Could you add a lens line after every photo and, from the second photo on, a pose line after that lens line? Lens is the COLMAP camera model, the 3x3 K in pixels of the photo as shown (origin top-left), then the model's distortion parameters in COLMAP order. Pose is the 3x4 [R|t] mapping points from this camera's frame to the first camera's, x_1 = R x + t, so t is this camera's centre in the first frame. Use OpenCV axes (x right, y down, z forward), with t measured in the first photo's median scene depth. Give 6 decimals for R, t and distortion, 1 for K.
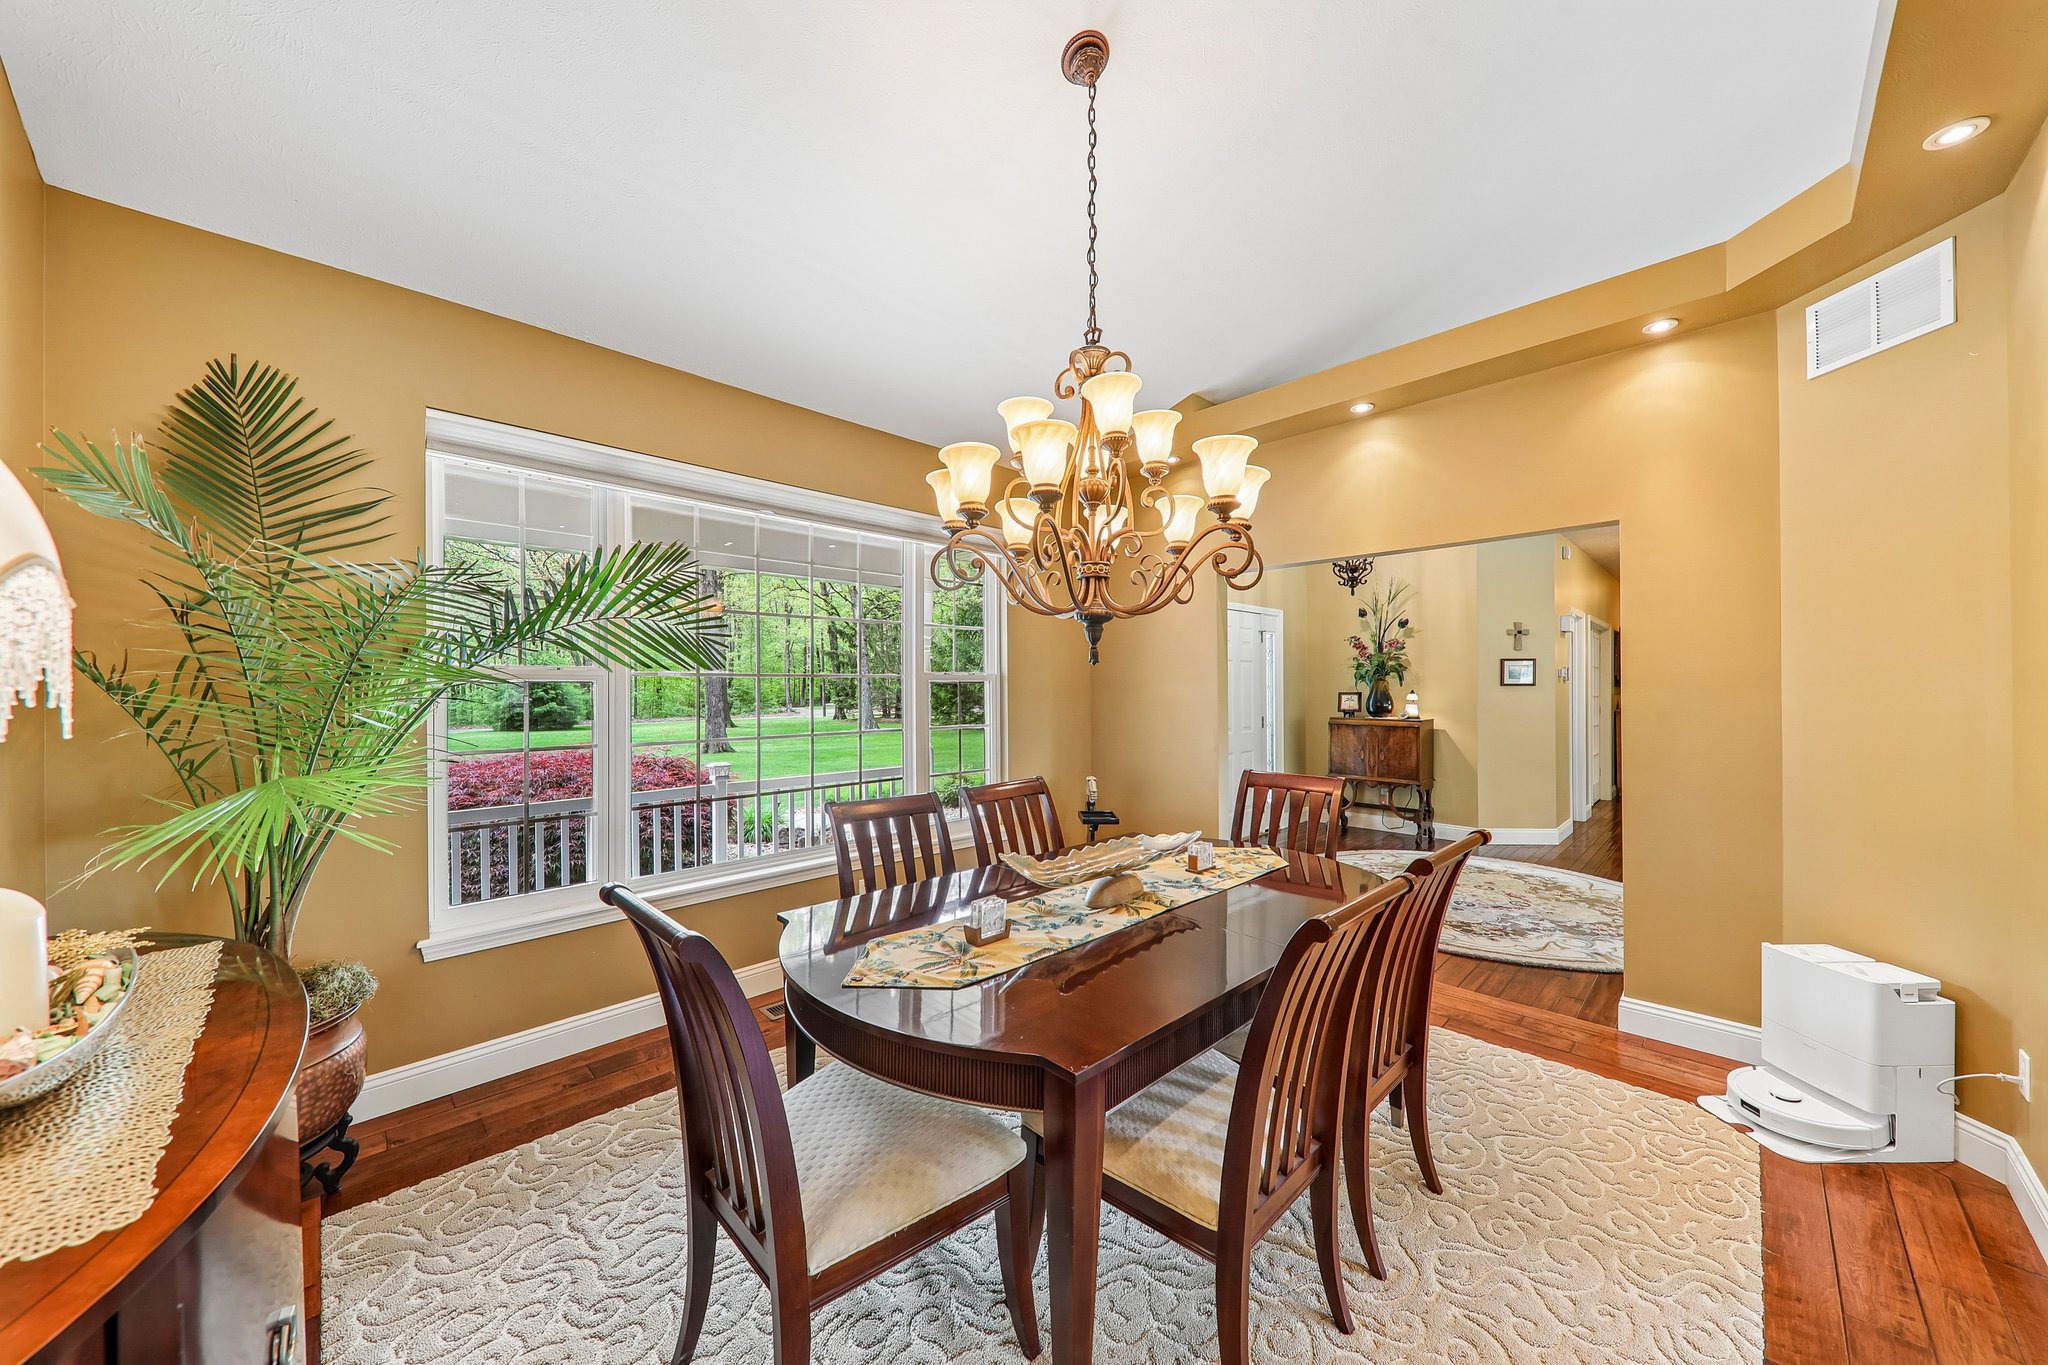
lens RADIAL K [[708.7, 0, 1018.6], [0, 708.7, 687.4], [0, 0, 1]] dist [0.007391, -0.004232]
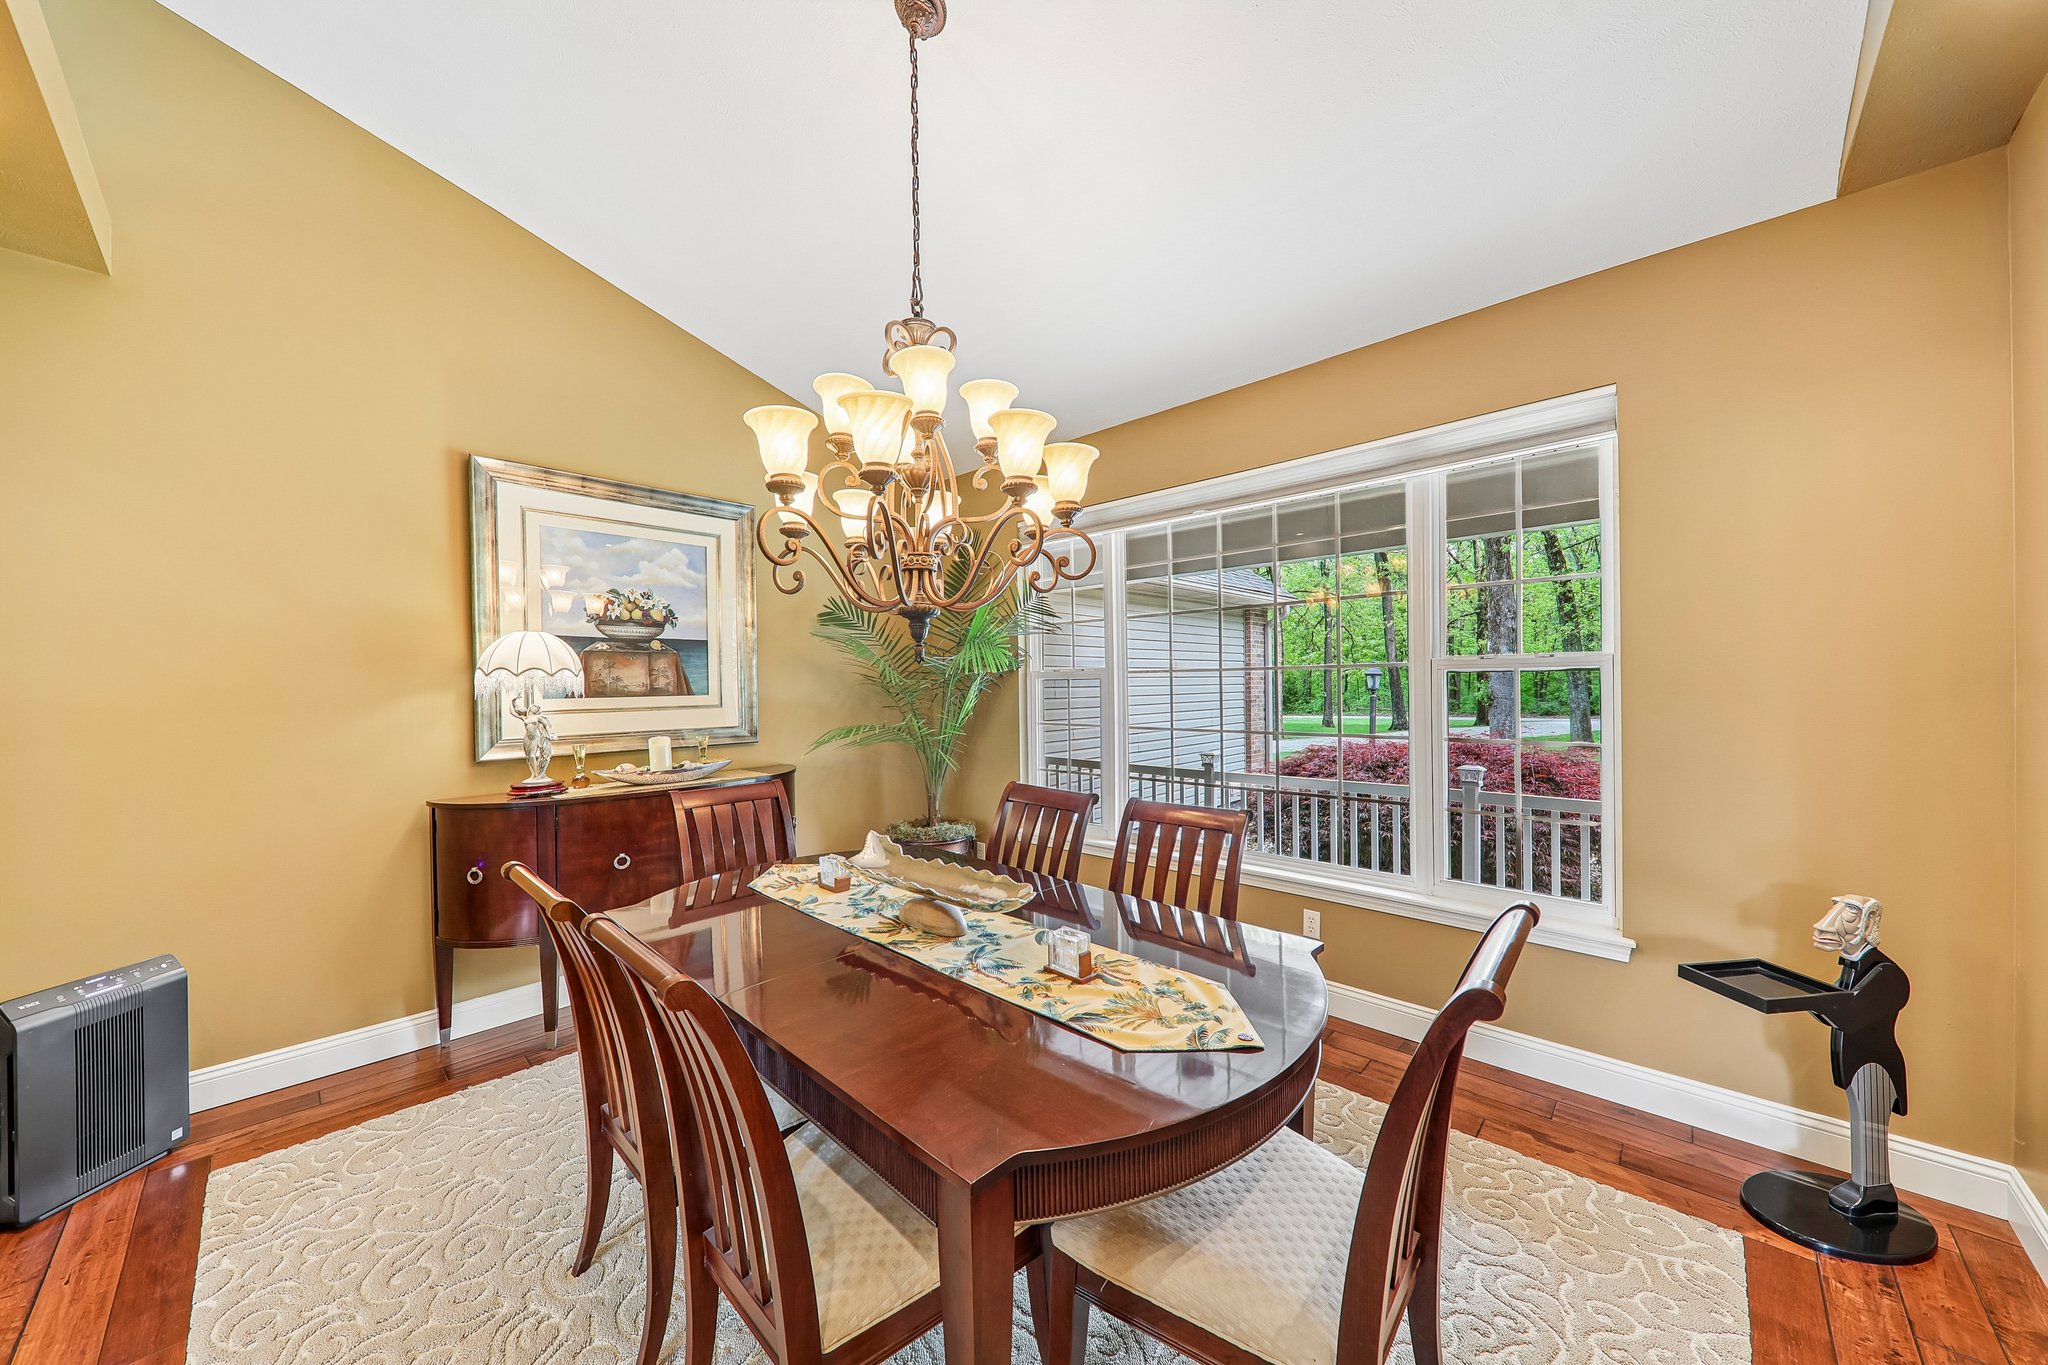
lens RADIAL K [[708.7, 0, 1026.2], [0, 708.7, 669.5], [0, 0, 1]] dist [0.007391, -0.004232]
pose [[0.038716, -0.018804, -0.999073, 0.358884], [0.012023, 0.999759, -0.018351, -0.000162], [0.999178, -0.011301, 0.038933, 0.380707]]
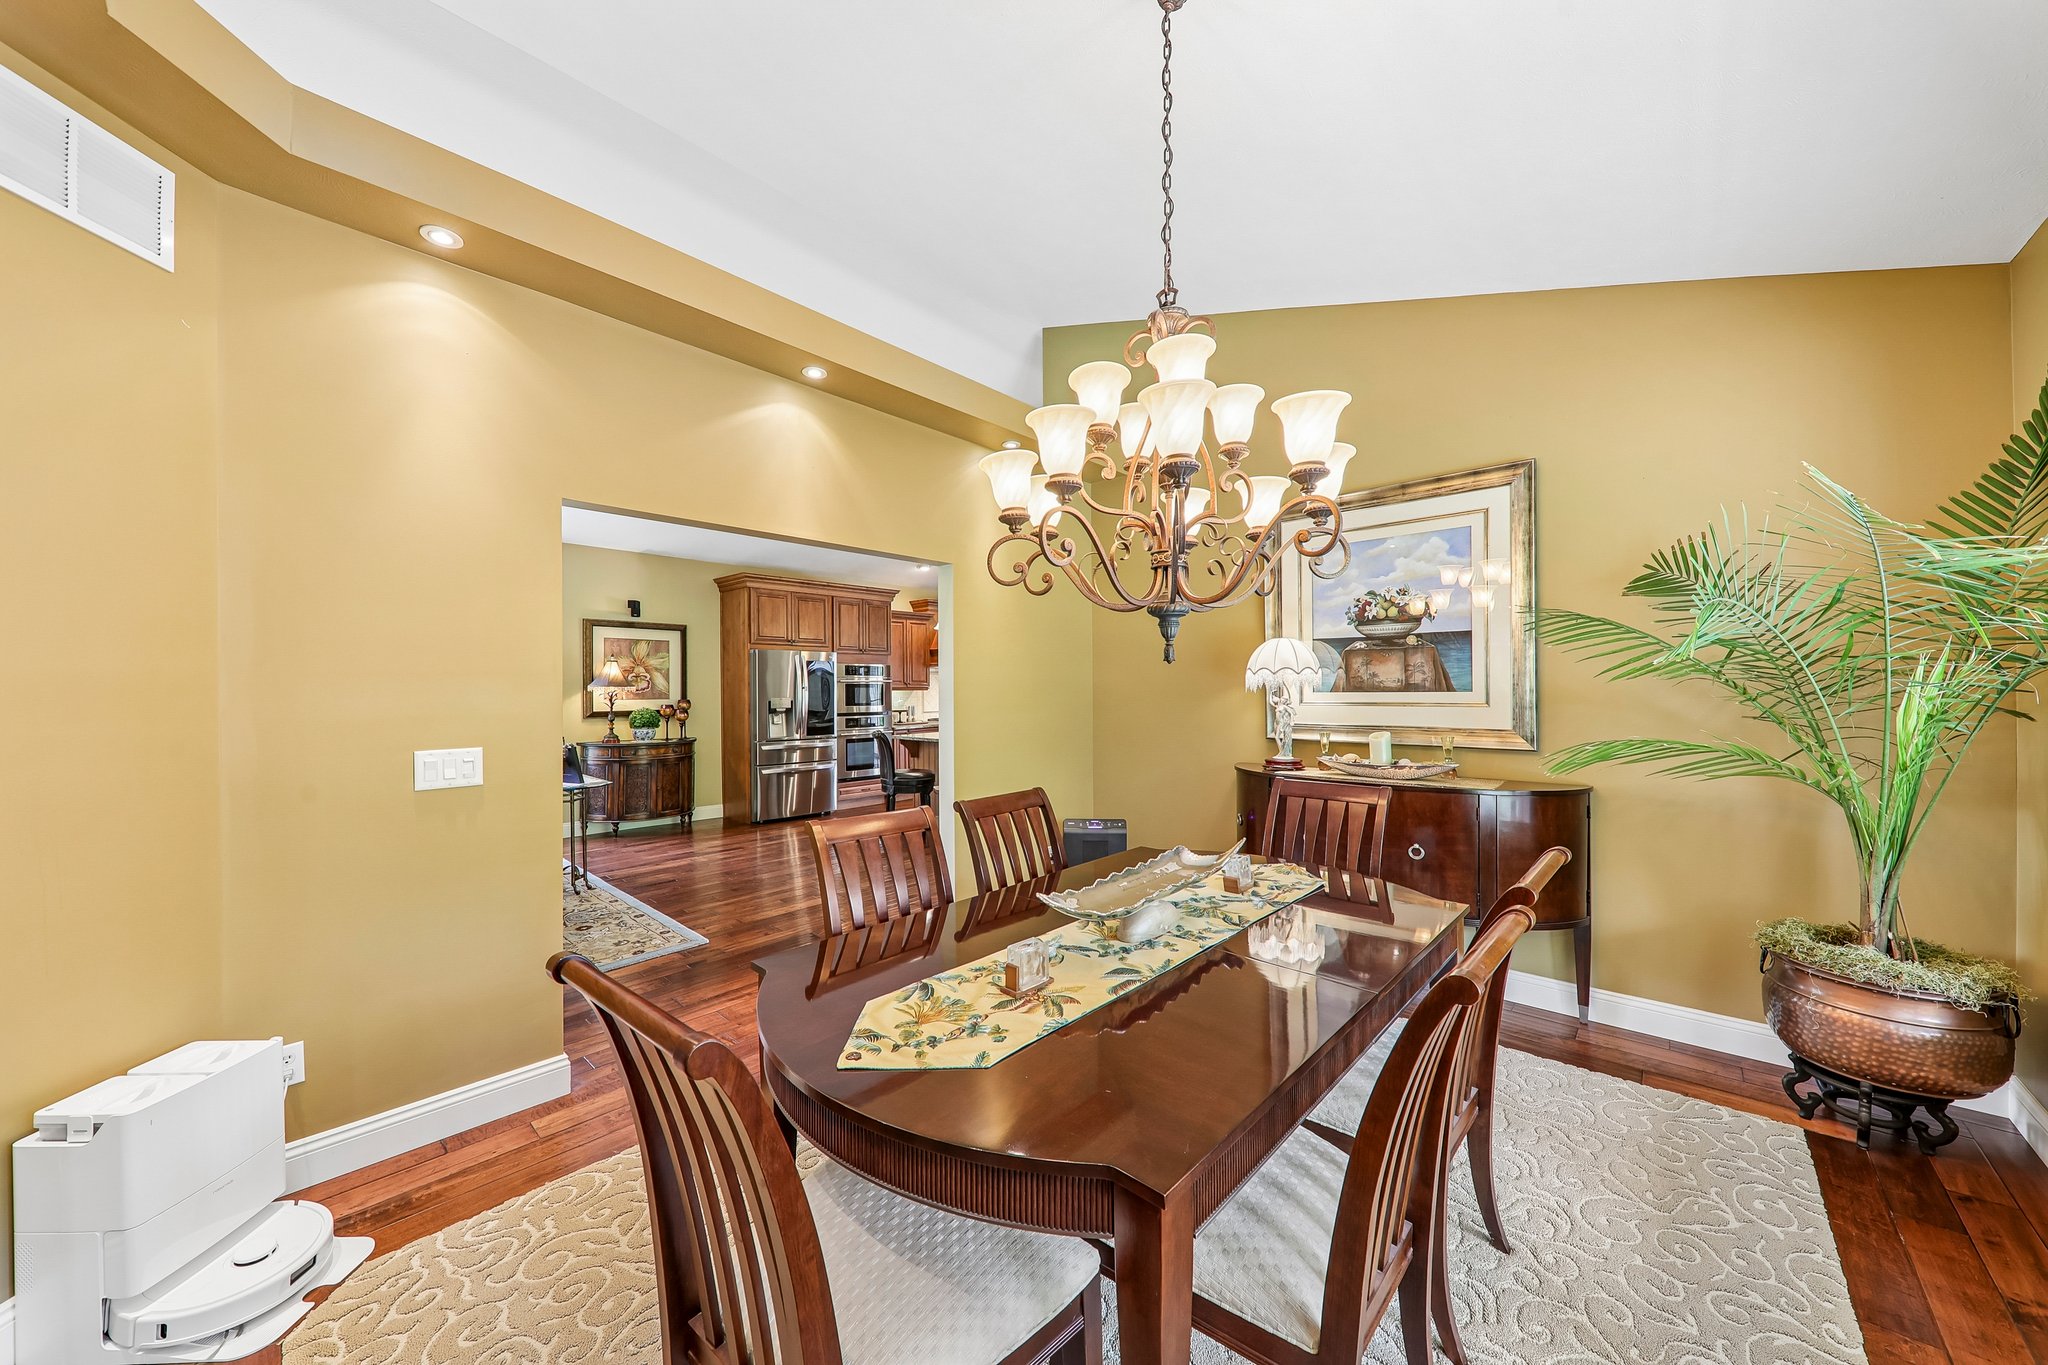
lens RADIAL K [[708.7, 0, 1030.0], [0, 708.7, 690.9], [0, 0, 1]] dist [0.007391, -0.004232]
pose [[-0.997521, 0.013036, -0.069155, 0.126397], [0.012514, 0.999890, 0.007979, -0.001797], [0.069252, 0.007093, -0.997574, 0.644558]]
